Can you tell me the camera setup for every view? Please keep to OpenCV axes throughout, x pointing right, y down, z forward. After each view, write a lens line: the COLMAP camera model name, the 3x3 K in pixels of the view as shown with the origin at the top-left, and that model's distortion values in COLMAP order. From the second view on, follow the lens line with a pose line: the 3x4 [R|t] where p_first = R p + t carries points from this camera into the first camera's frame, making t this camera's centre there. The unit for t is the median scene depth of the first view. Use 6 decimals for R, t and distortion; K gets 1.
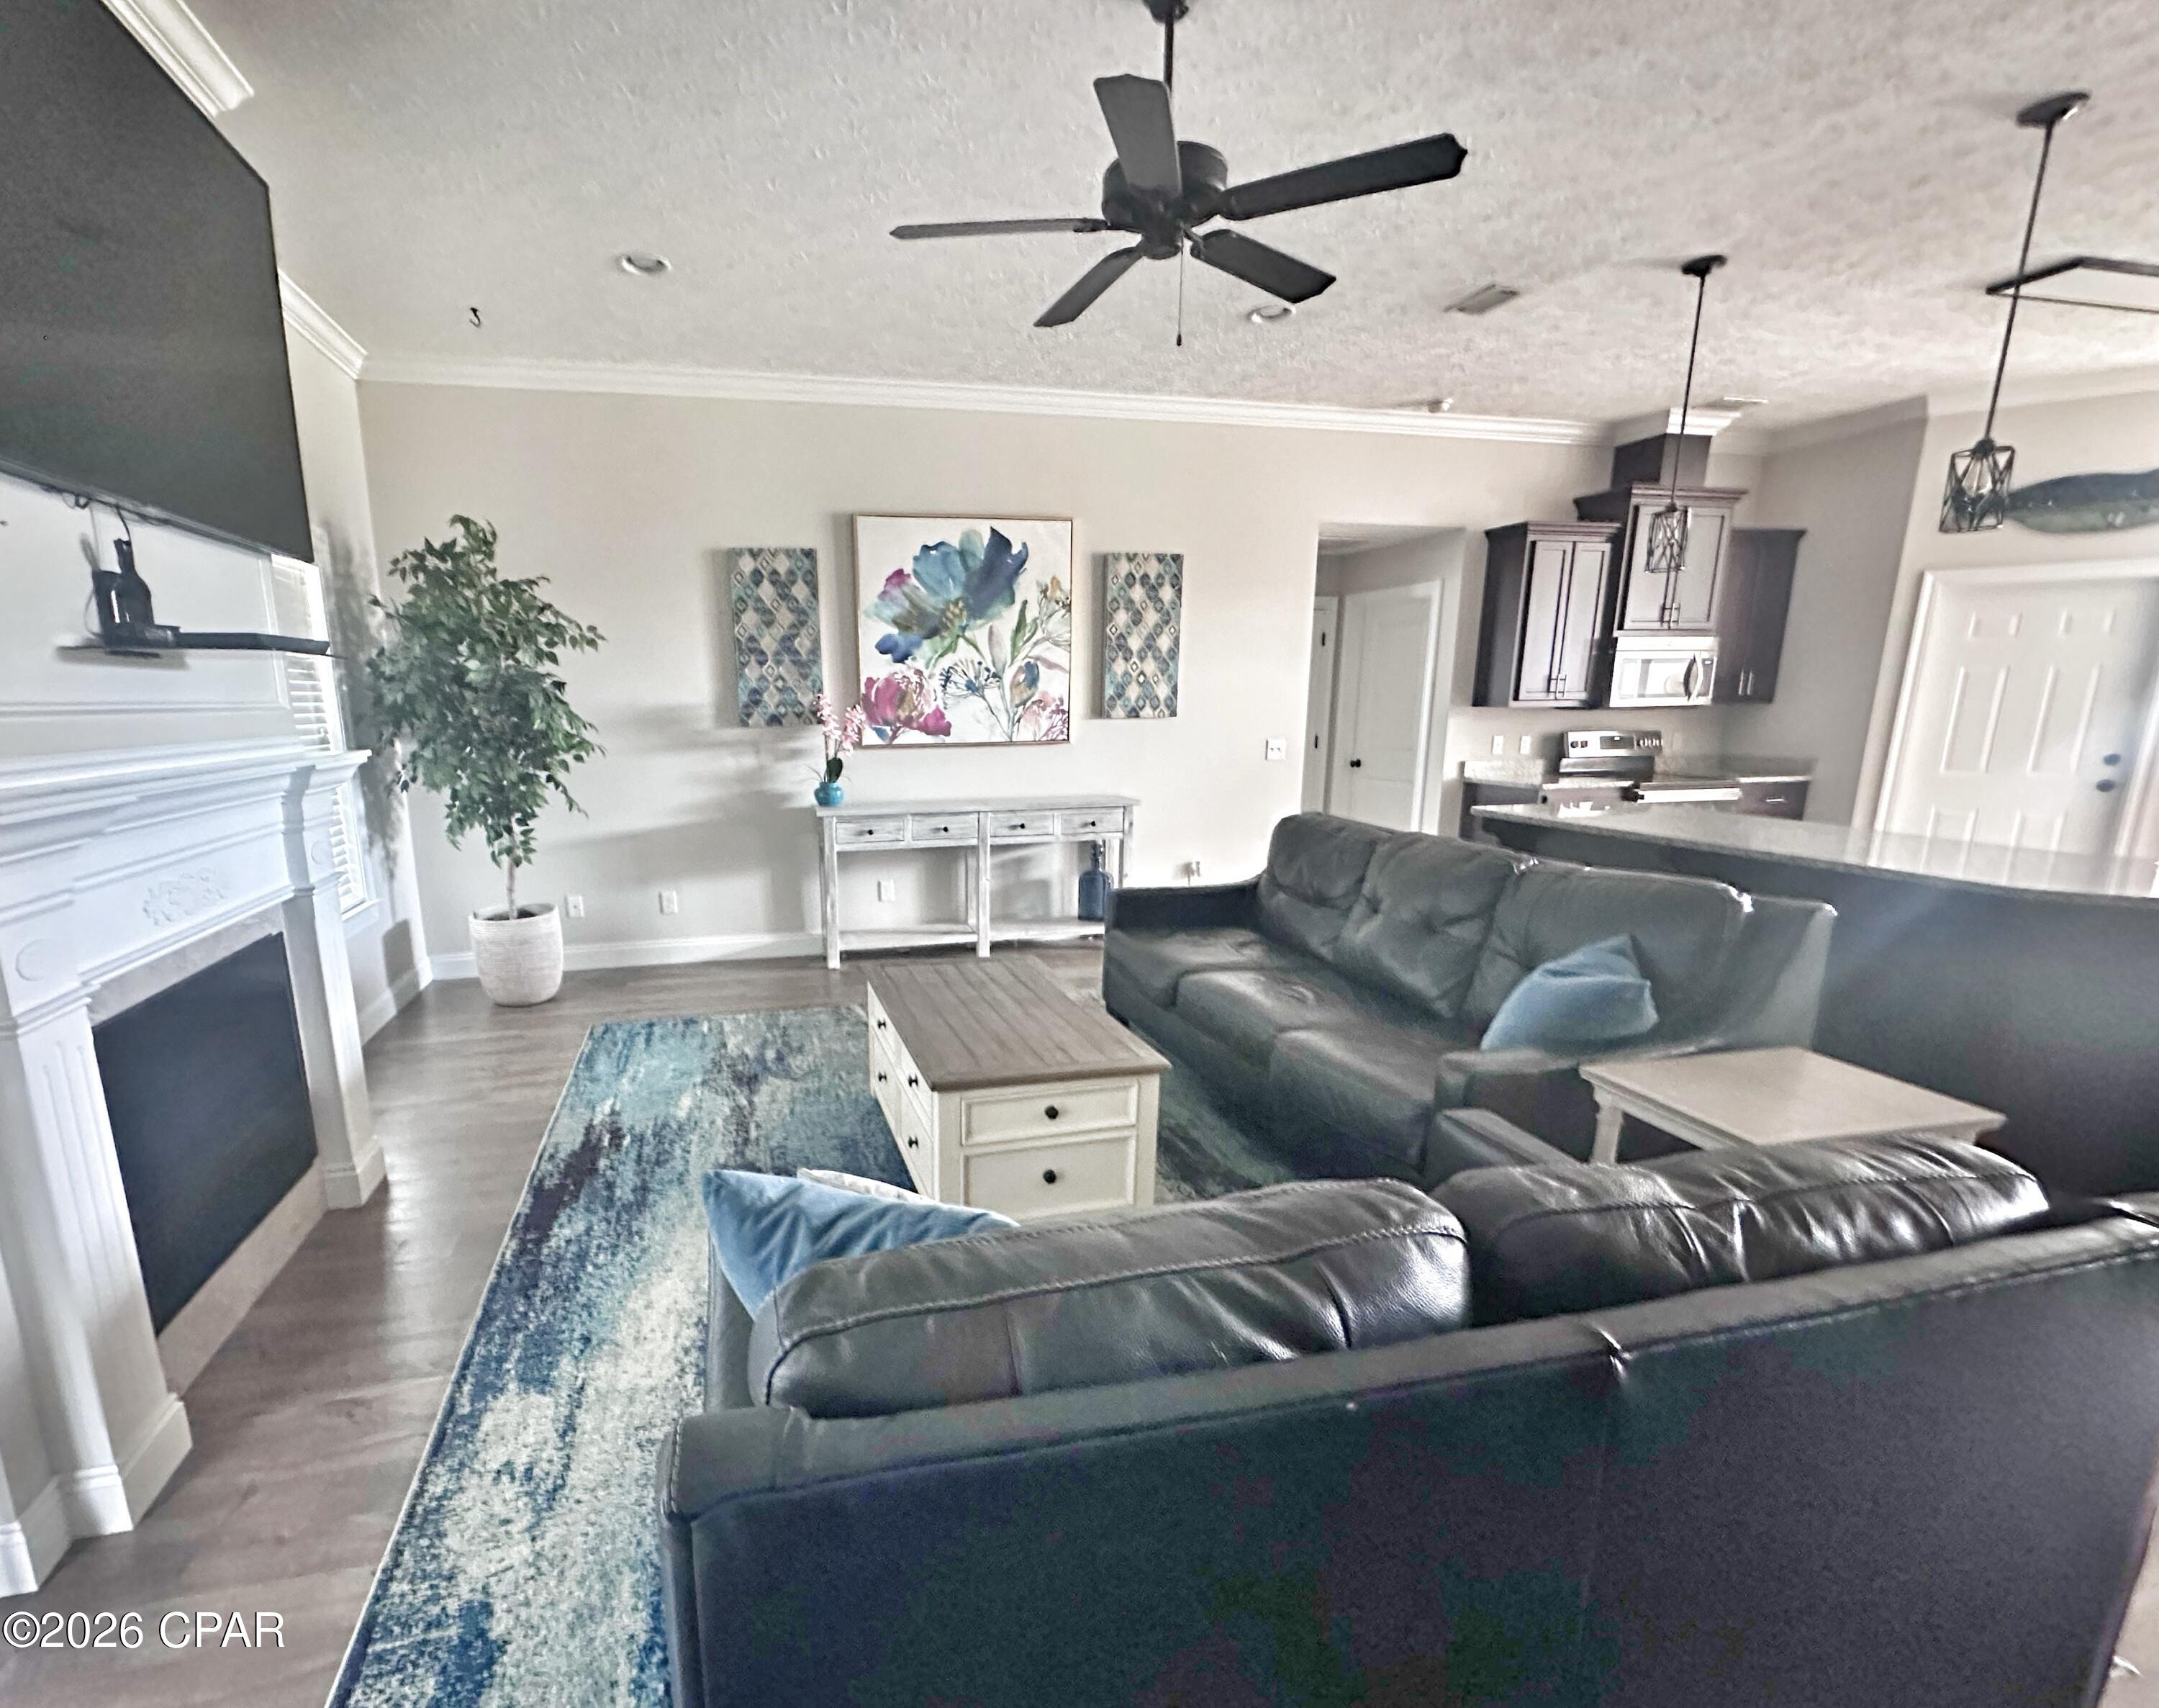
lens RADIAL K [[973.4, 0, 952.4], [0, 973.4, 911.0], [0, 0, 1]] dist [-0.007207, 0.002535]
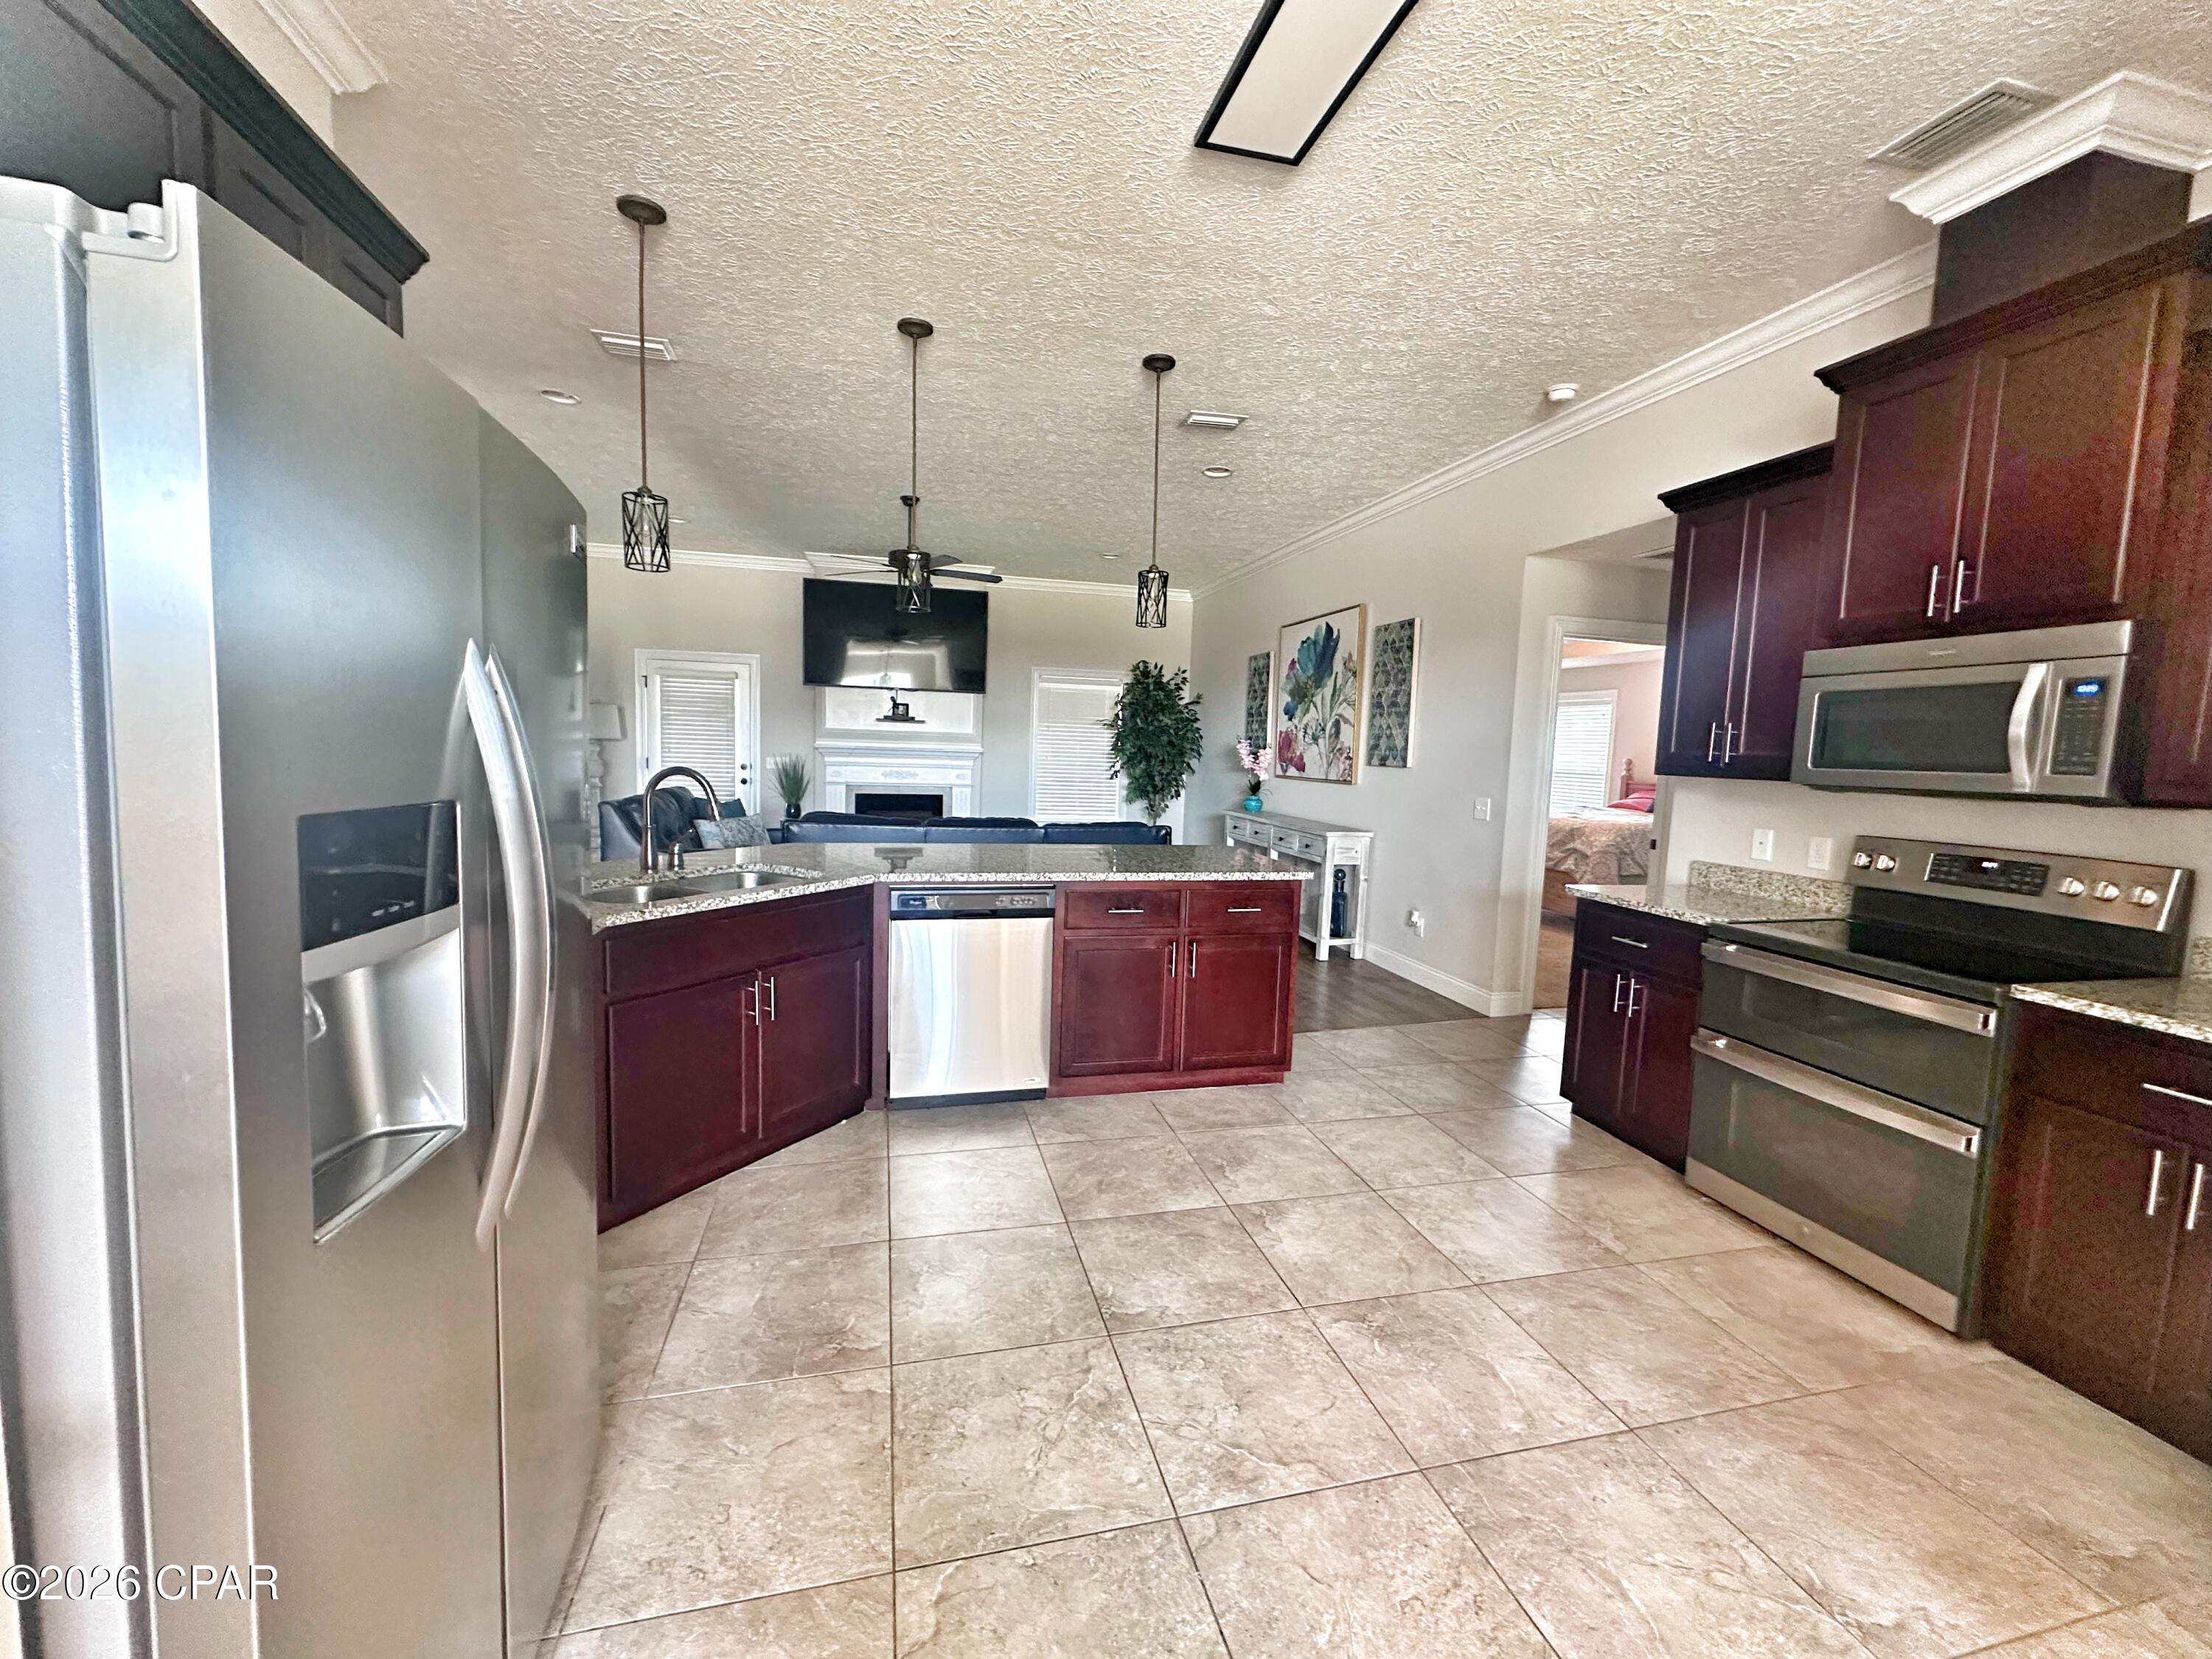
lens RADIAL K [[877.9, 0, 1100.5], [0, 877.9, 829.1], [0, 0, 1]] dist [-0.009341, 0.001803]
pose [[0.024887, 0.108209, -0.993817, 1.242128], [-0.250179, 0.963165, 0.098606, -0.154559], [0.967880, 0.246178, 0.051042, 0.687201]]
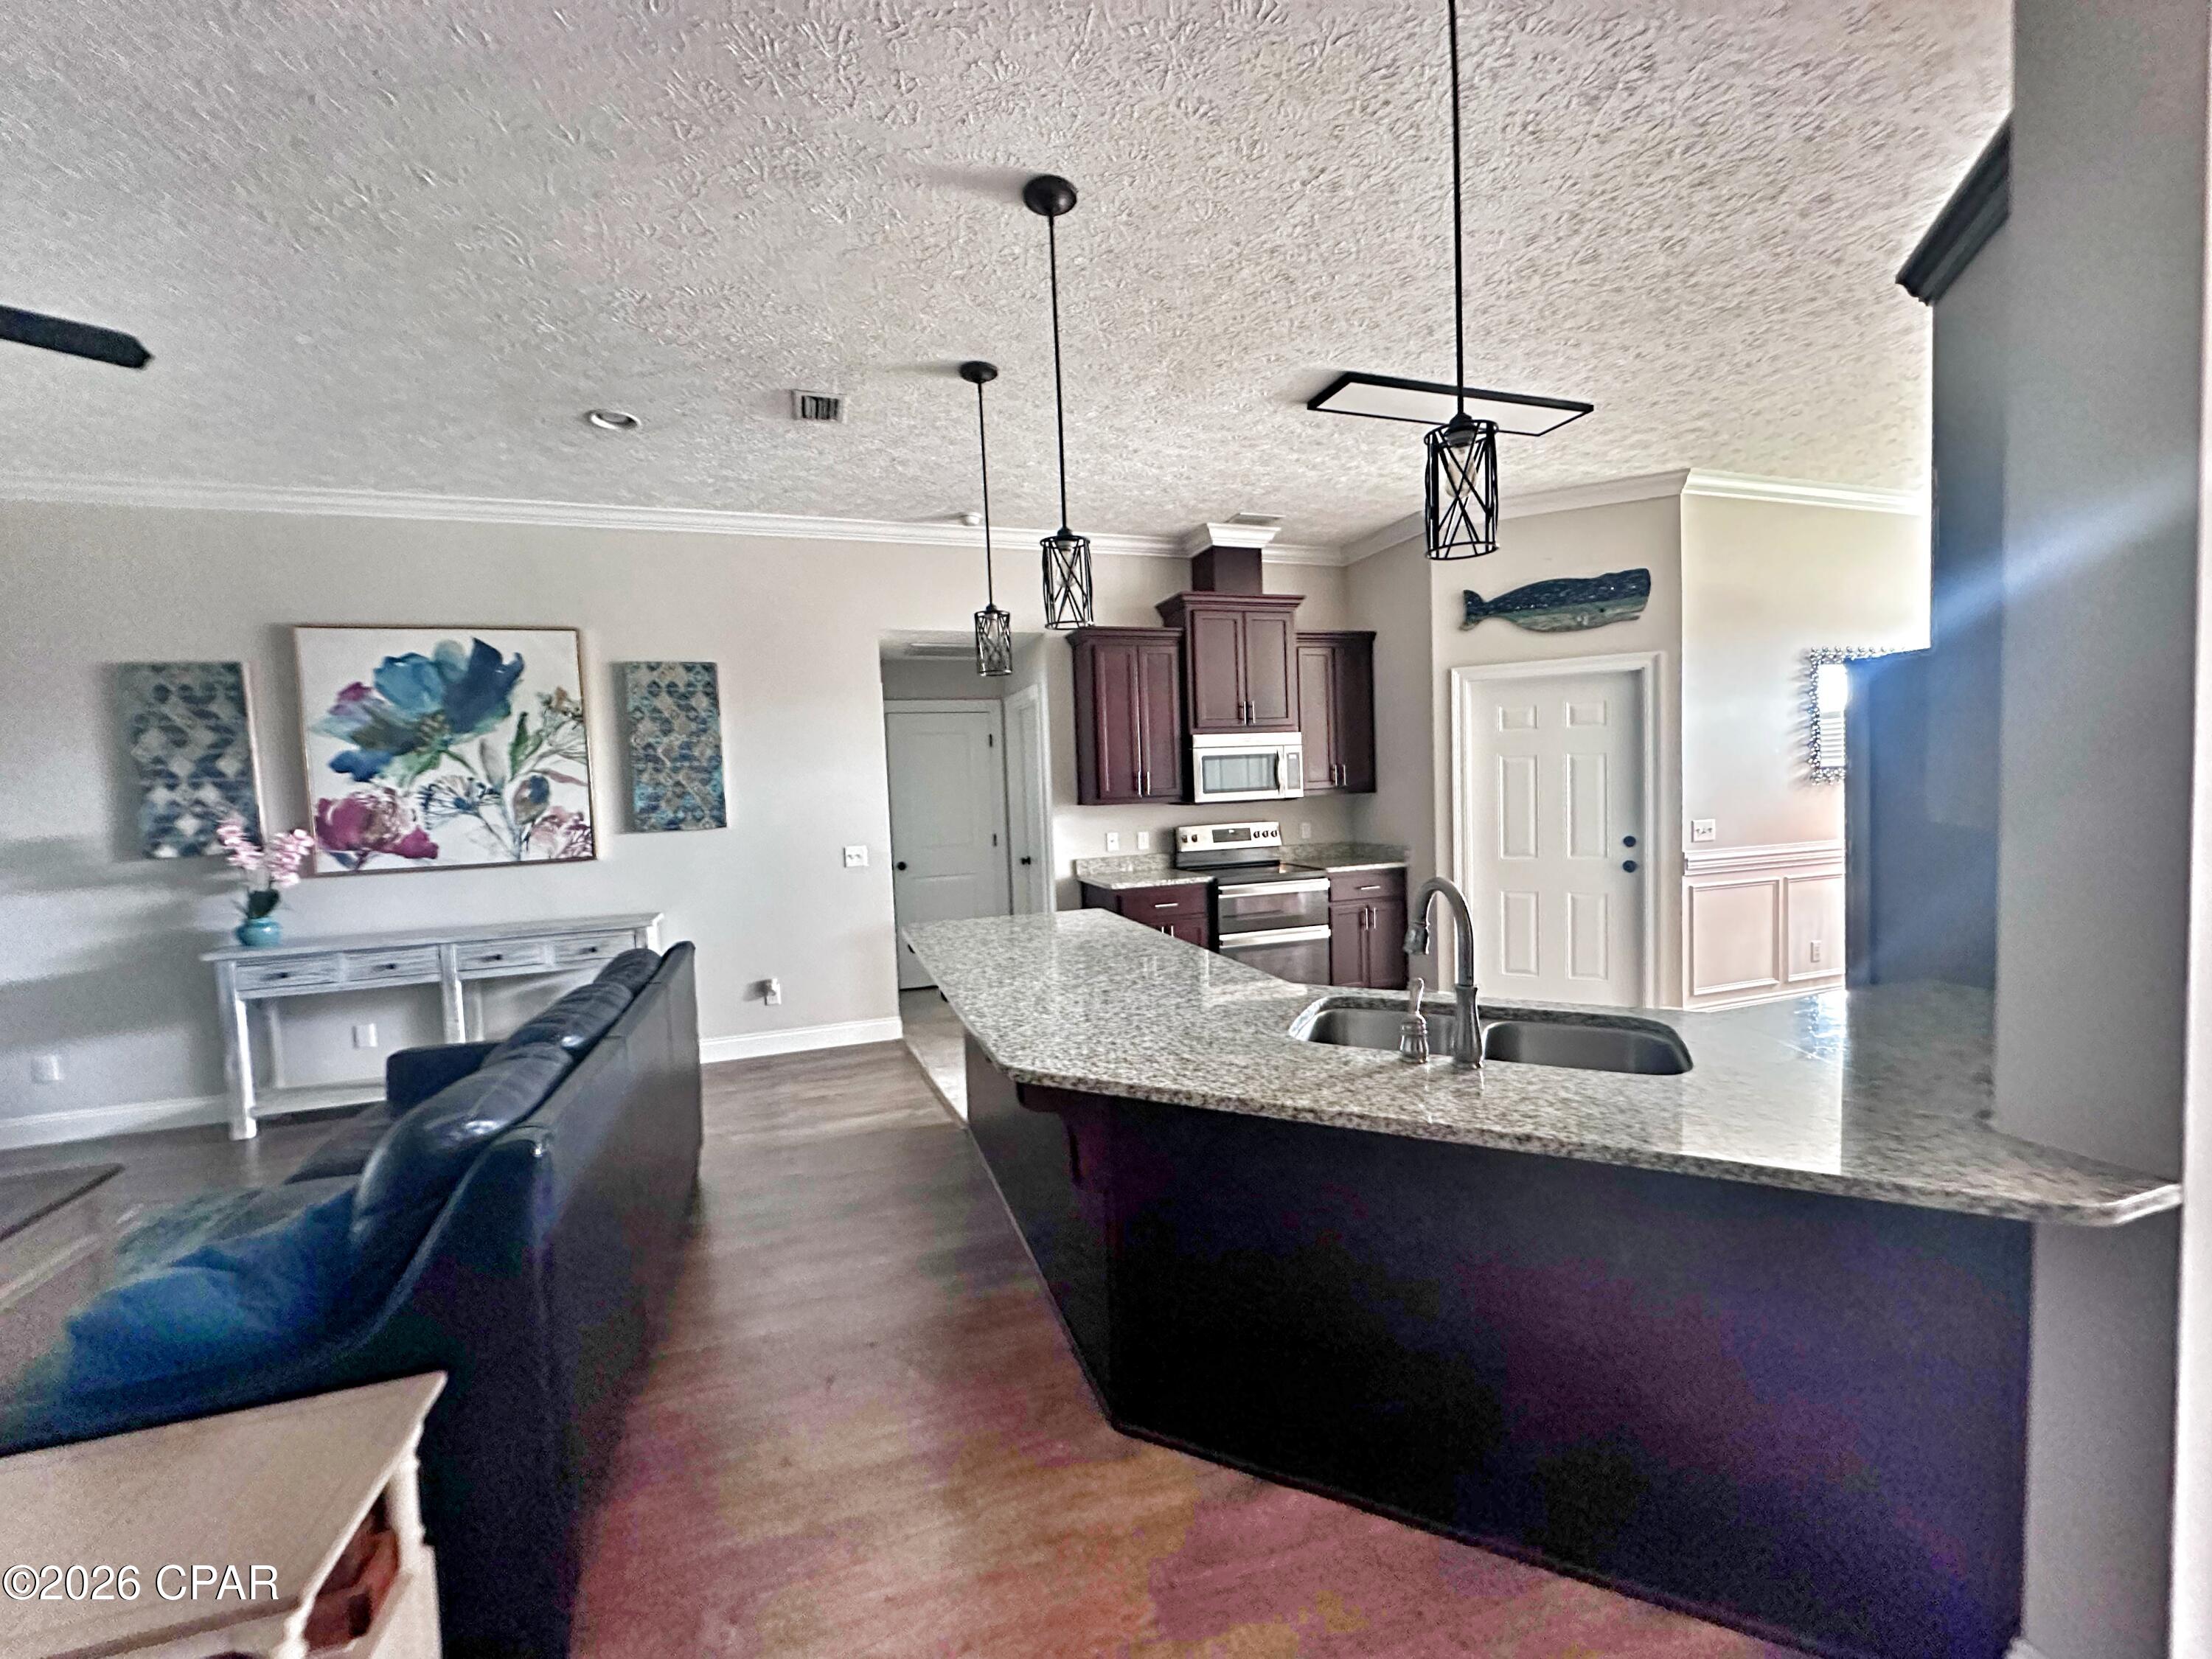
lens RADIAL K [[877.9, 0, 1109.8], [0, 877.9, 831.8], [0, 0, 1]] dist [-0.009341, 0.001803]
pose [[0.993666, -0.032539, 0.107560, 0.537976], [0.049424, 0.986160, -0.158259, -0.045878], [-0.100922, 0.162572, 0.981522, 0.139034]]
